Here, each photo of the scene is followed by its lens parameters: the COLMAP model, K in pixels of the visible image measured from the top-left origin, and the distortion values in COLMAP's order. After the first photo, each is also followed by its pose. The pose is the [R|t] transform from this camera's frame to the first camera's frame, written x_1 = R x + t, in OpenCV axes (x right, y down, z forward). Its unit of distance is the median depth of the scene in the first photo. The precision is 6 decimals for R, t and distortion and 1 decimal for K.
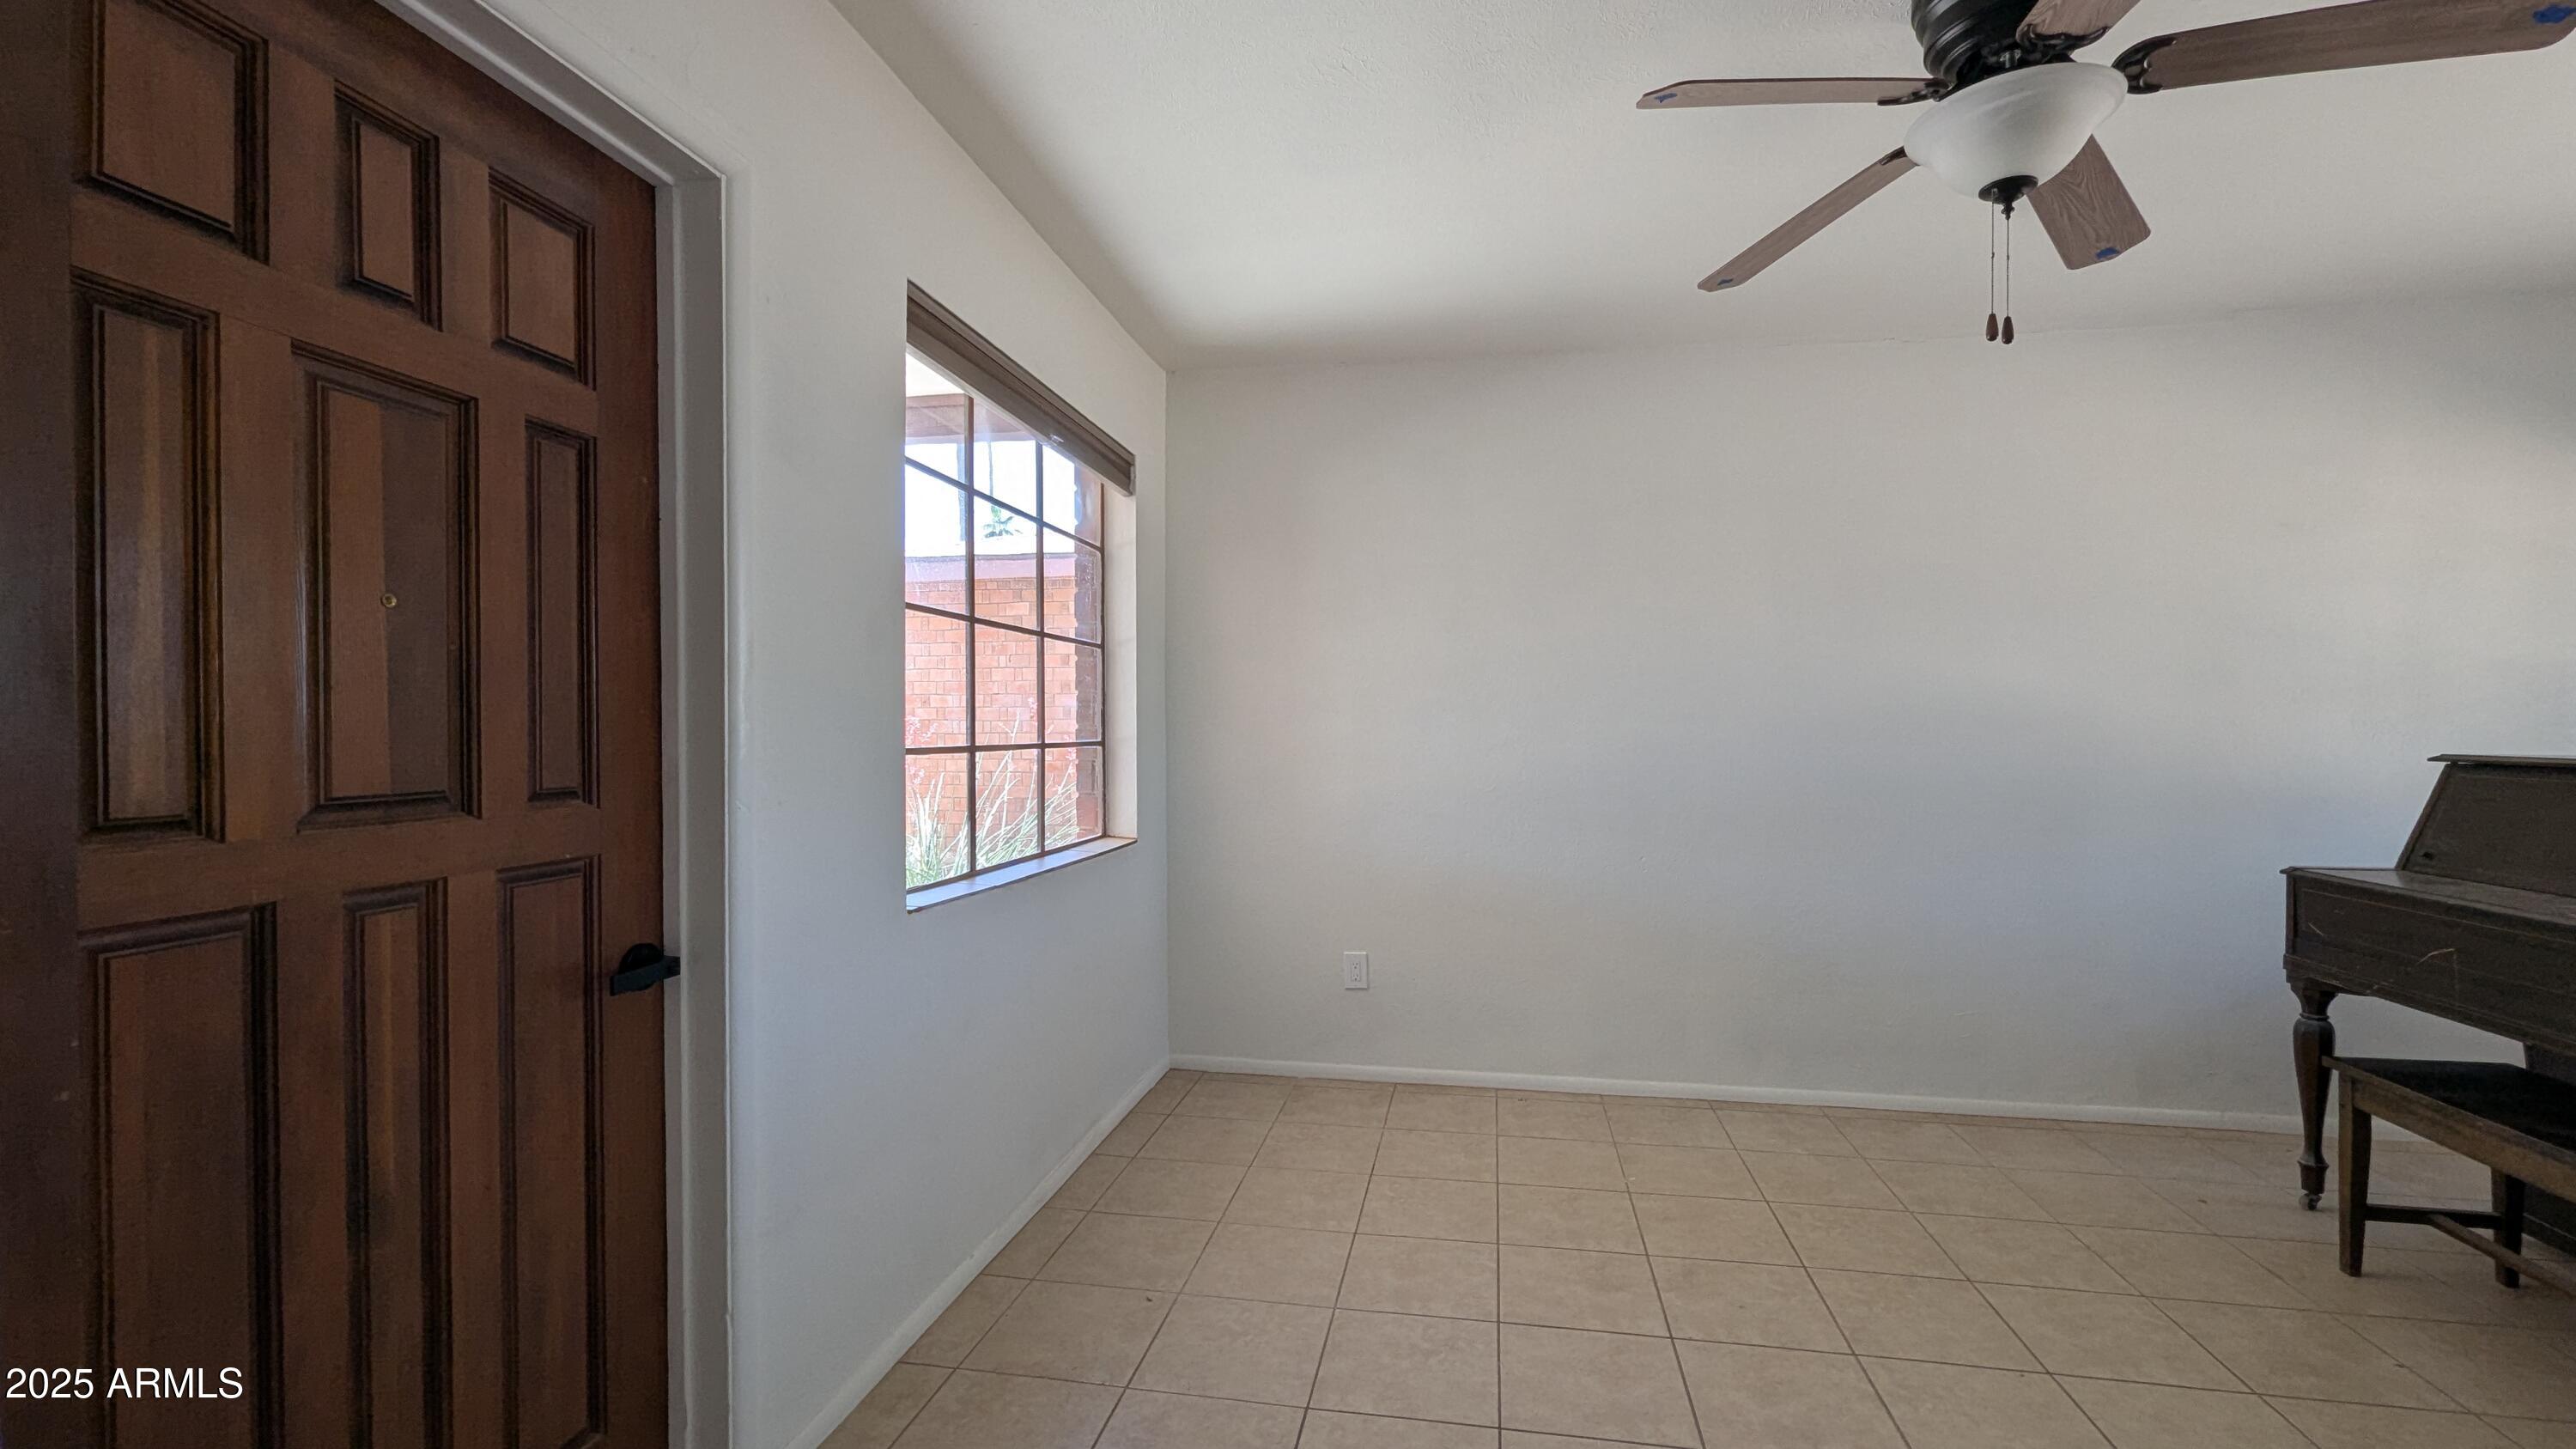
lens RADIAL K [[1066.8, 0, 1301.9], [0, 1066.8, 730.2], [0, 0, 1]] dist [0.001767, 0.000455]
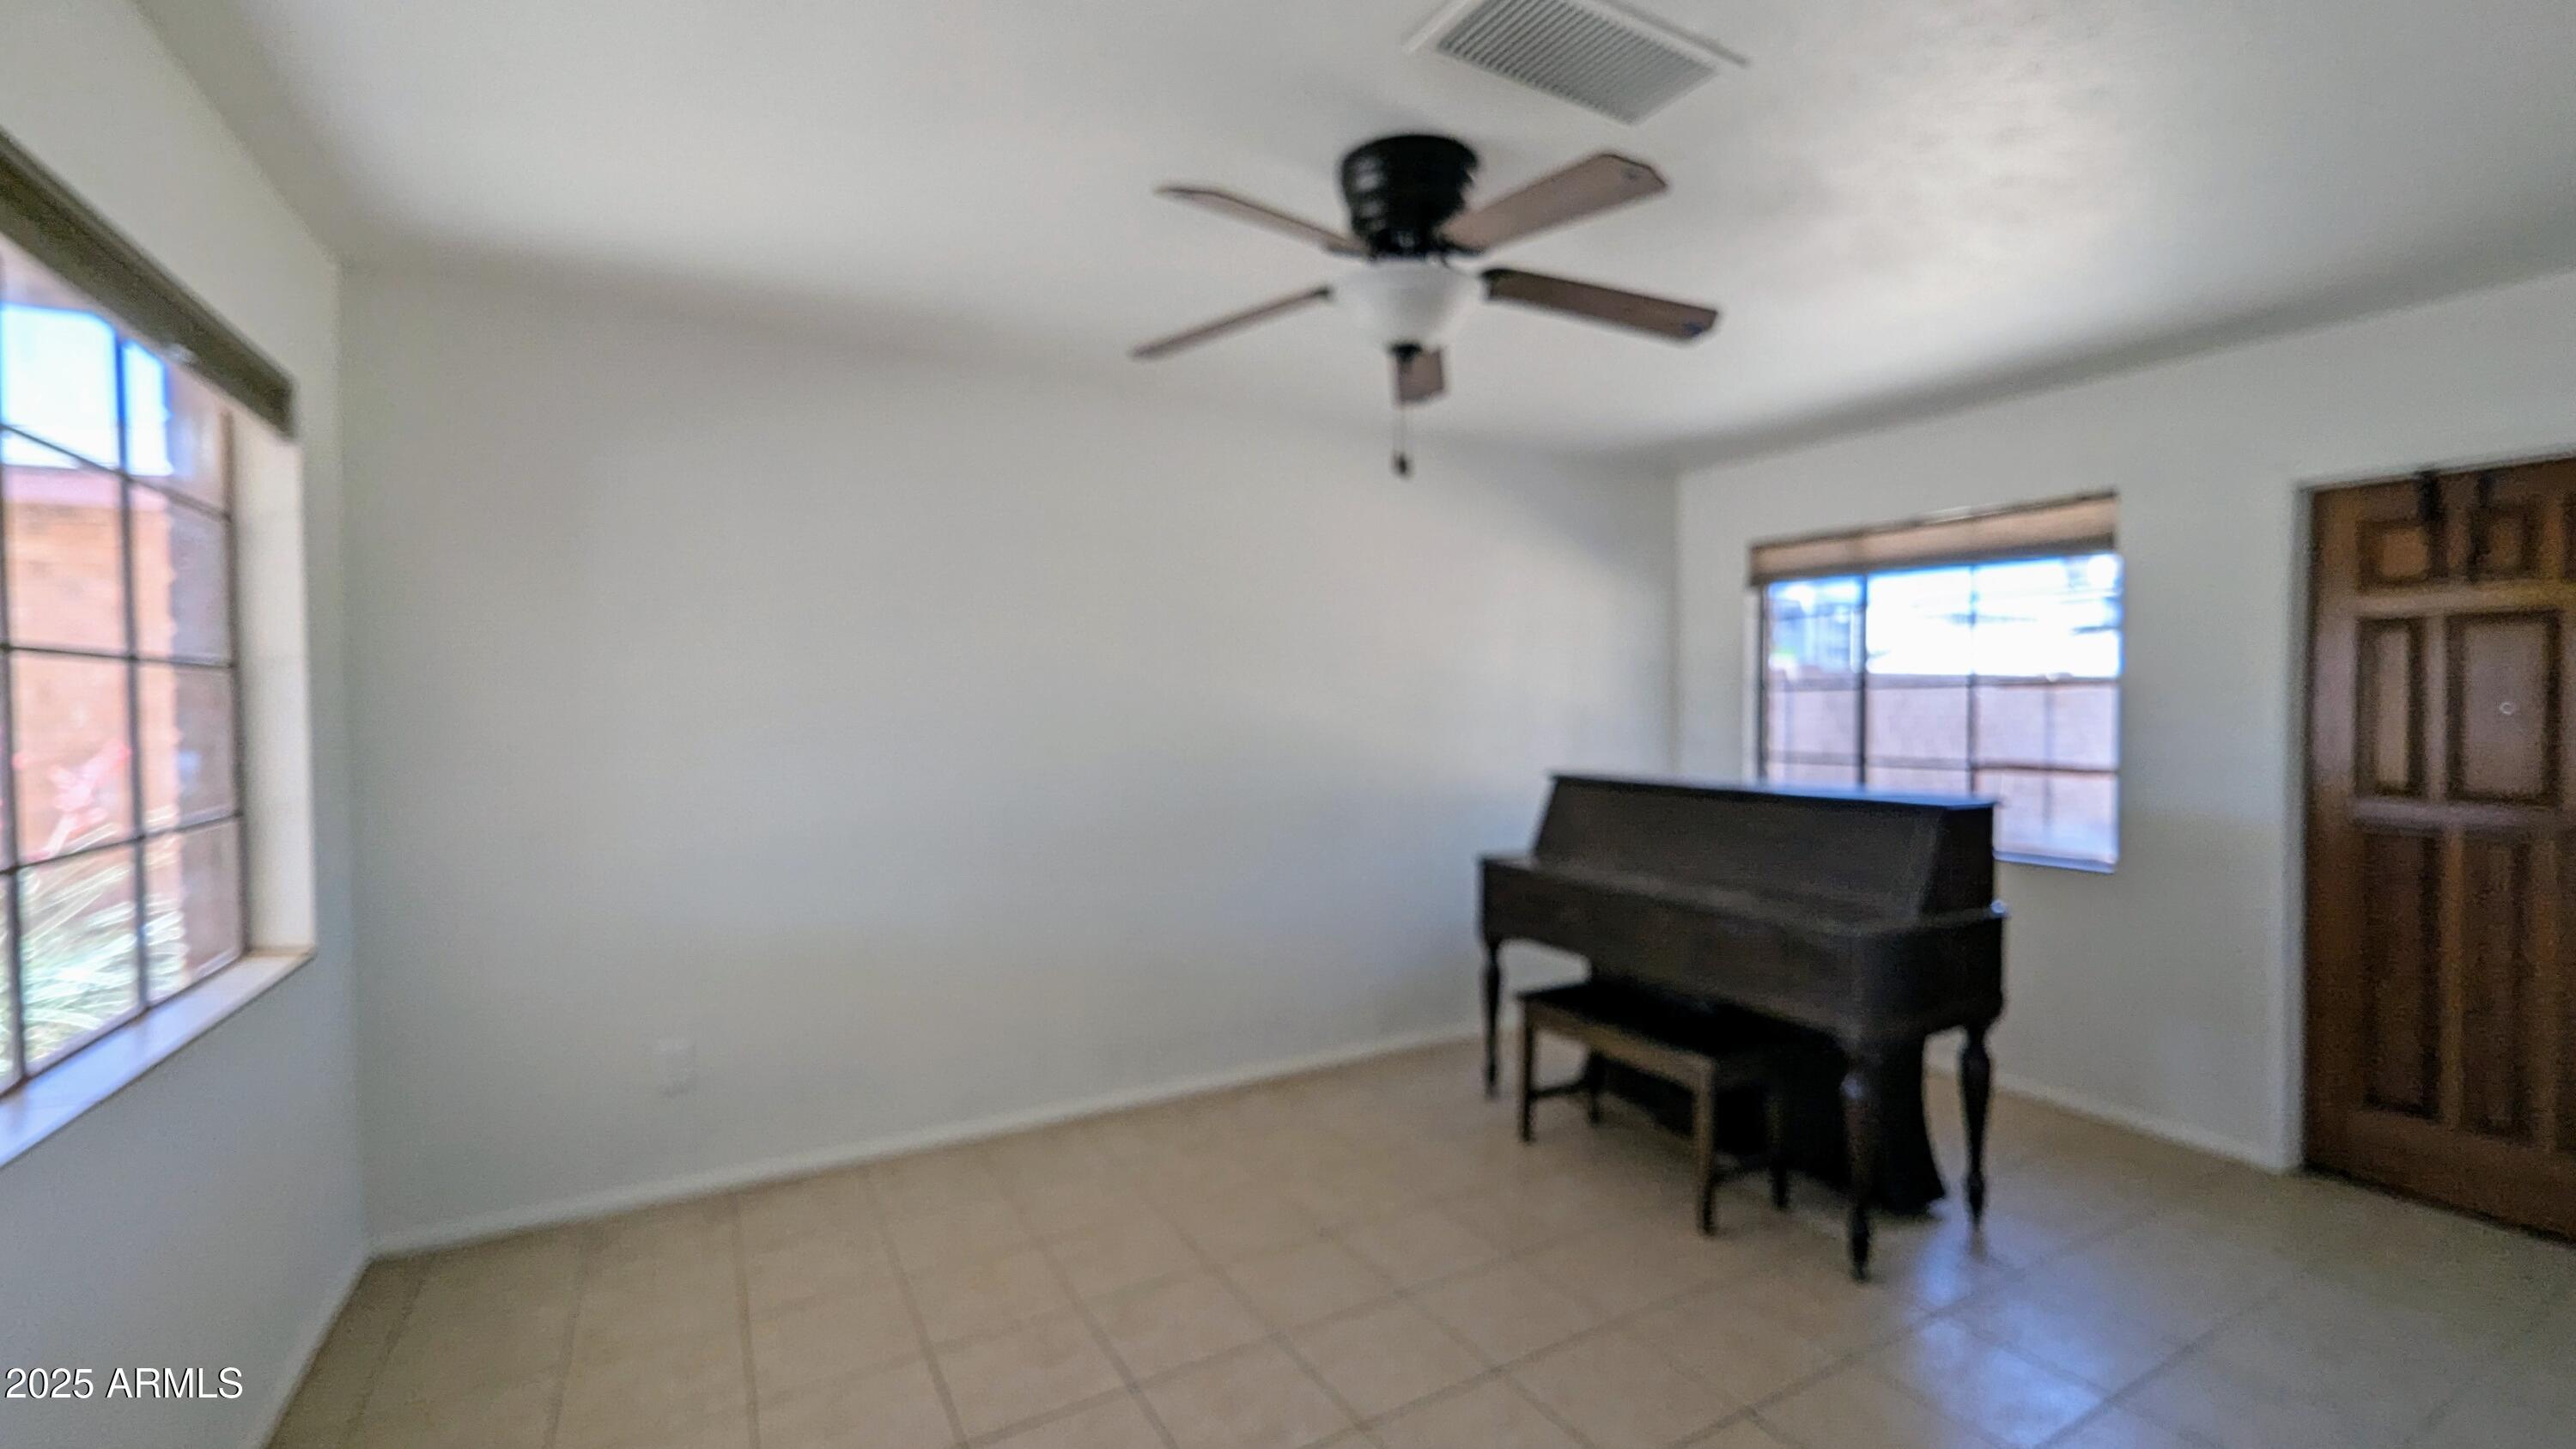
lens RADIAL K [[1066.8, 0, 1301.9], [0, 1066.8, 730.2], [0, 0, 1]] dist [0.001767, 0.000455]
pose [[0.762159, -0.016923, 0.647169, -0.130664], [0.001906, 0.999713, 0.023897, -0.062105], [-0.647387, -0.016979, 0.761972, 0.088474]]
